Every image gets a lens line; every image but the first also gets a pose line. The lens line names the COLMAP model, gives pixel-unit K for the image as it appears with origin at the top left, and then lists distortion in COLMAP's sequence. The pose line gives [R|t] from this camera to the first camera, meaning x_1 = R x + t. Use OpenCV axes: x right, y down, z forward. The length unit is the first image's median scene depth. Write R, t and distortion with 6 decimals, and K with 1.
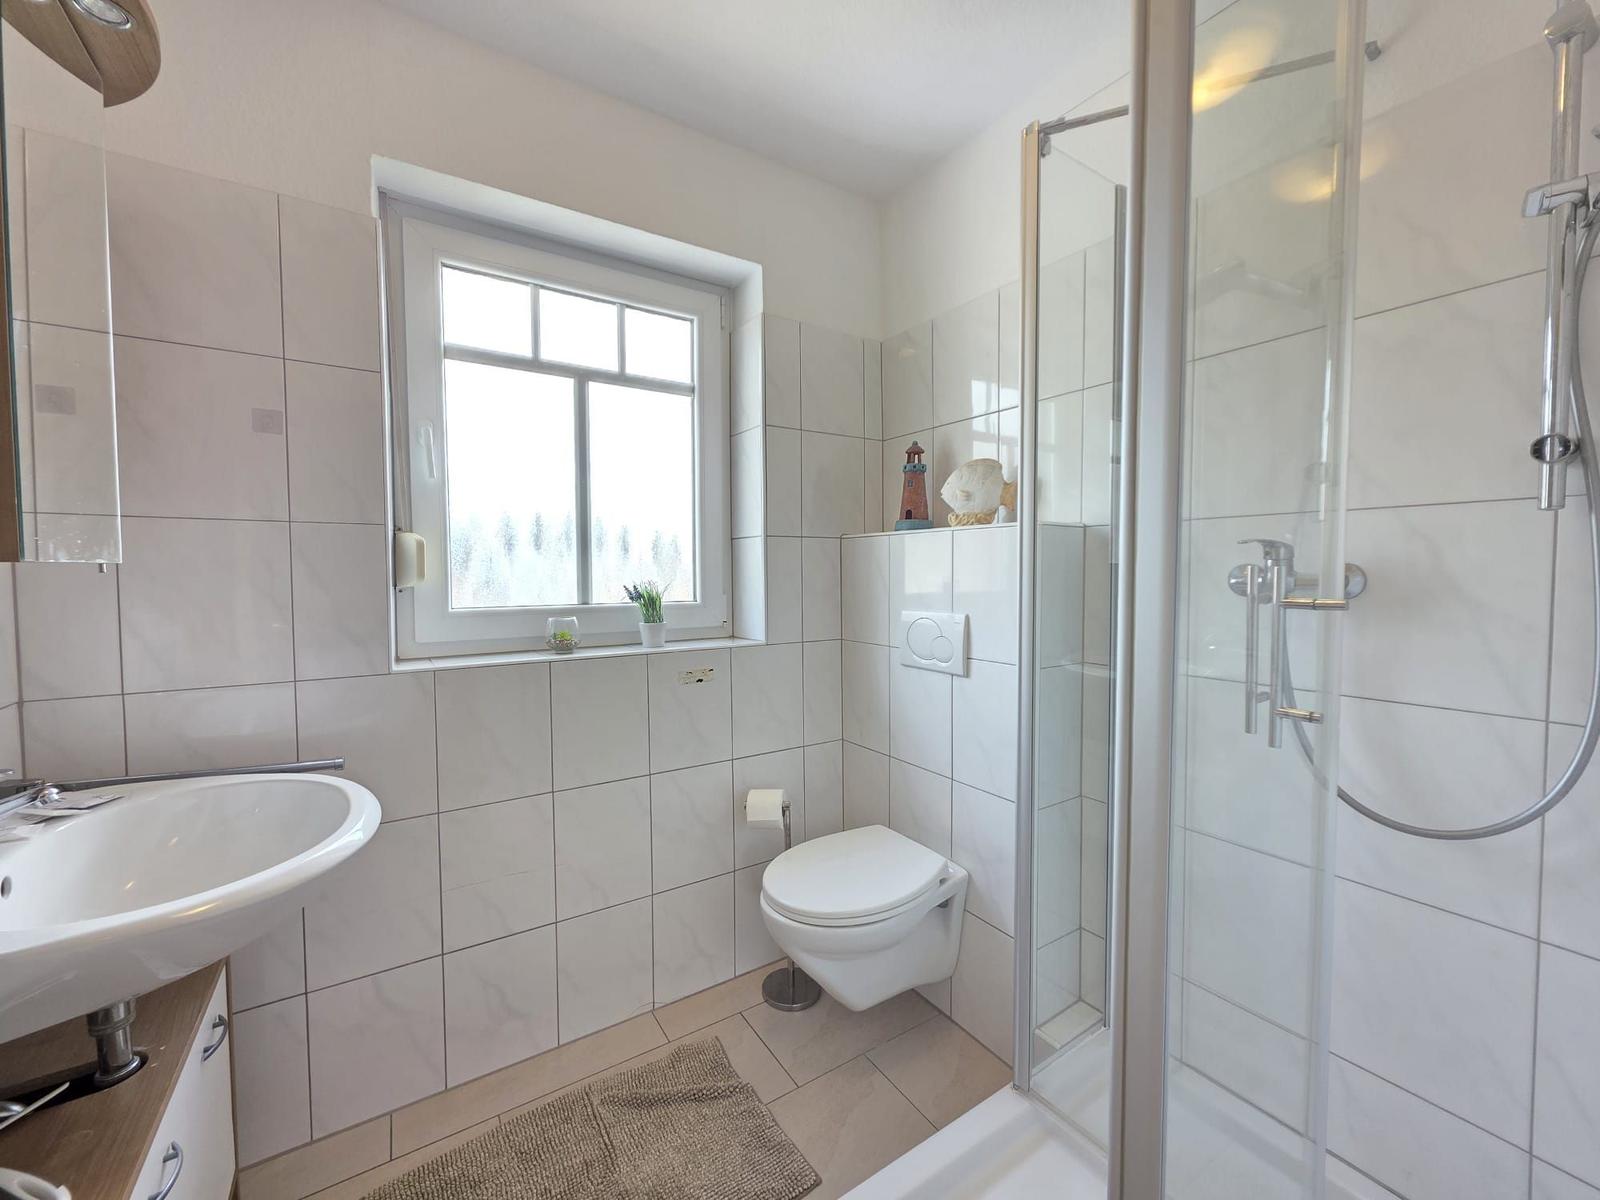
lens RADIAL K [[636.1, 0, 800.0], [0, 636.1, 600.0], [0, 0, 1]] dist [0.002844, 0.000019]
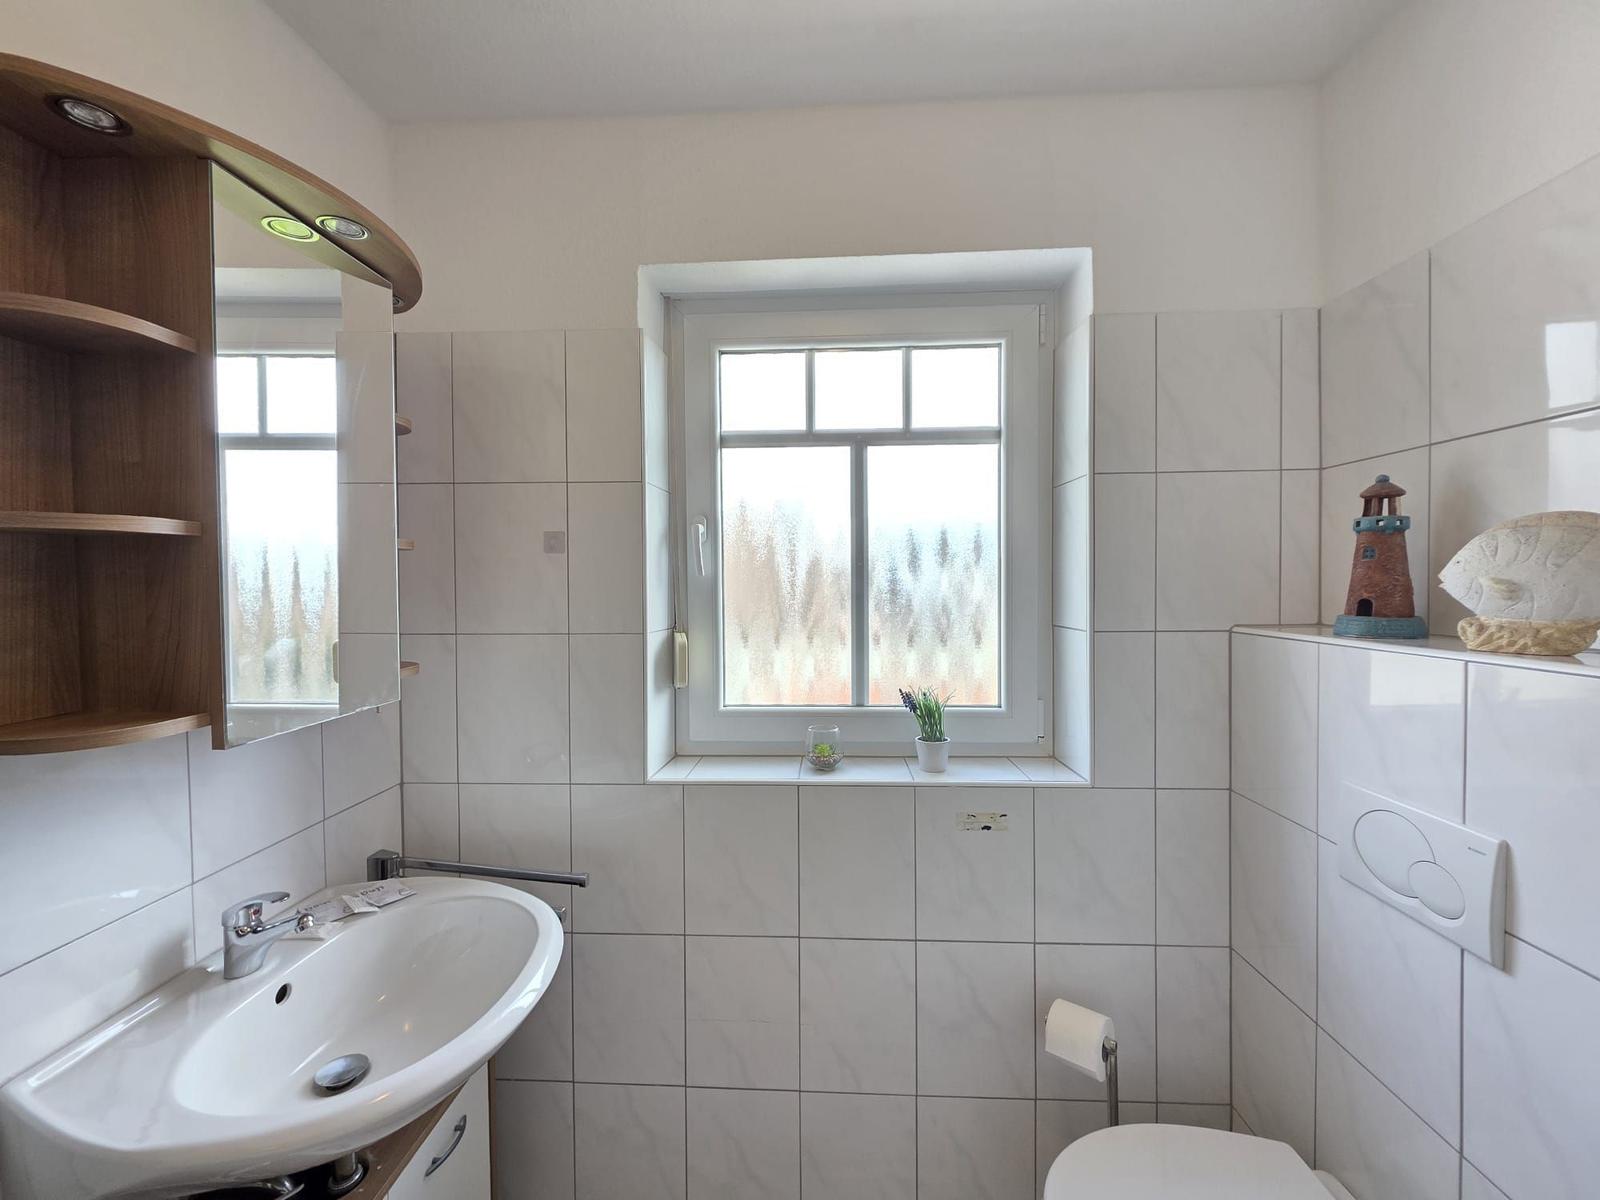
lens RADIAL K [[636.1, 0, 800.0], [0, 636.1, 600.0], [0, 0, 1]] dist [0.002844, 0.000019]
pose [[0.813850, 0.013117, -0.580926, 0.093841], [-0.021530, 0.999739, -0.007588, -0.128658], [0.580676, 0.018683, 0.813921, 0.256303]]
